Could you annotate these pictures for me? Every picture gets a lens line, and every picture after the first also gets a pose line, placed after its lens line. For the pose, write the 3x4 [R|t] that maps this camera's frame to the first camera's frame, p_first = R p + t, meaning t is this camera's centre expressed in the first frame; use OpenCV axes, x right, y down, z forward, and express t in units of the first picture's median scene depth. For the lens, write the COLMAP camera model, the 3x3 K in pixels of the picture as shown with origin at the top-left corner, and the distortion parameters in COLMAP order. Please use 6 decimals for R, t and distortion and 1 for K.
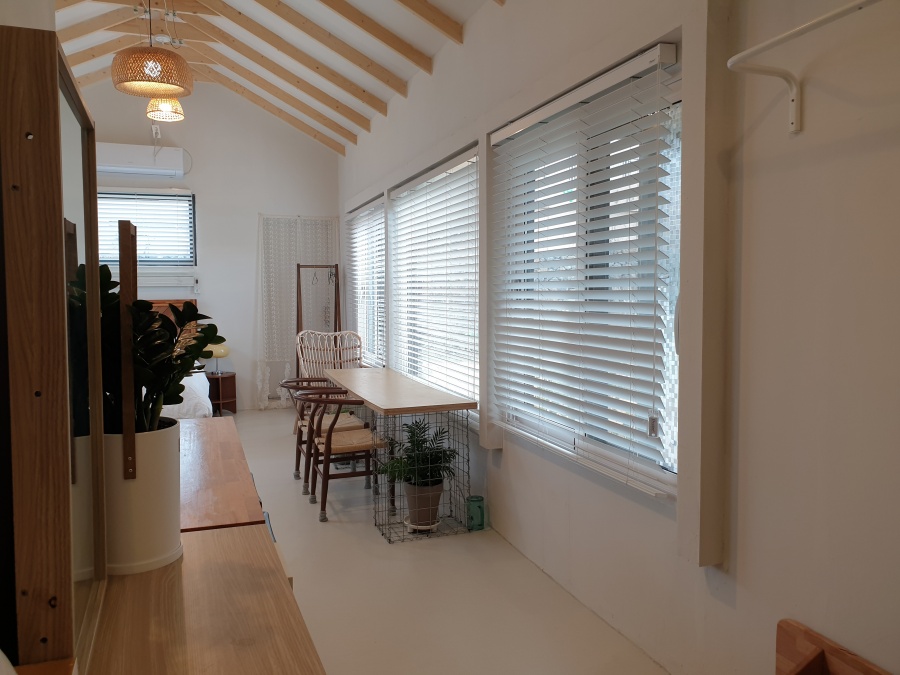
lens RADIAL K [[704.3, 0, 454.1], [0, 704.3, 343.5], [0, 0, 1]] dist [0.030798, -0.052646]
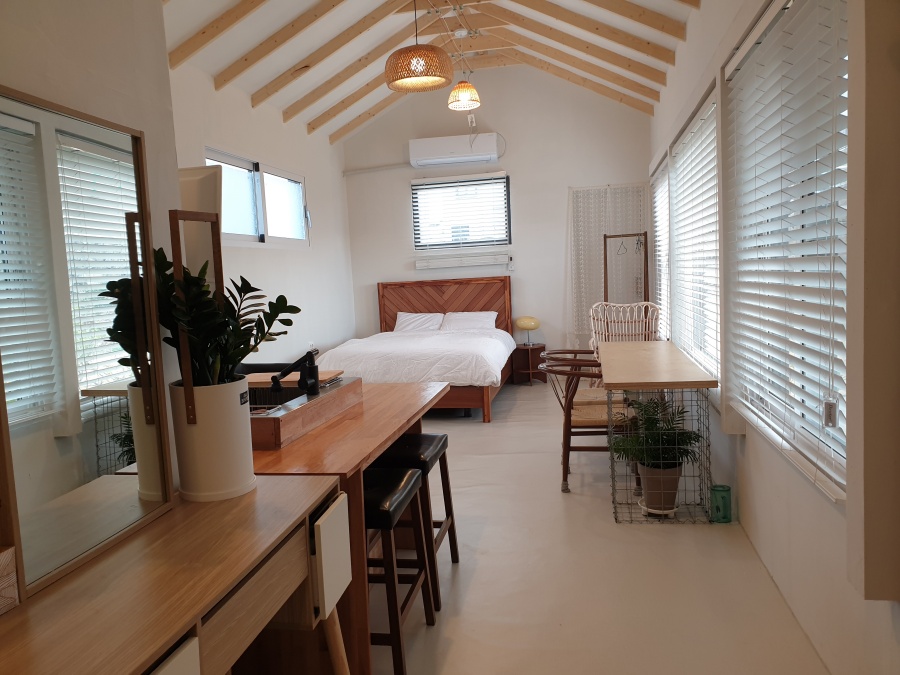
lens RADIAL K [[704.3, 0, 444.2], [0, 704.3, 357.7], [0, 0, 1]] dist [0.030798, -0.052646]
pose [[0.854697, 0.021287, -0.518691, 0.115331], [0.008002, 0.998500, 0.054163, 0.003200], [0.519066, -0.050443, 0.853244, 0.040822]]
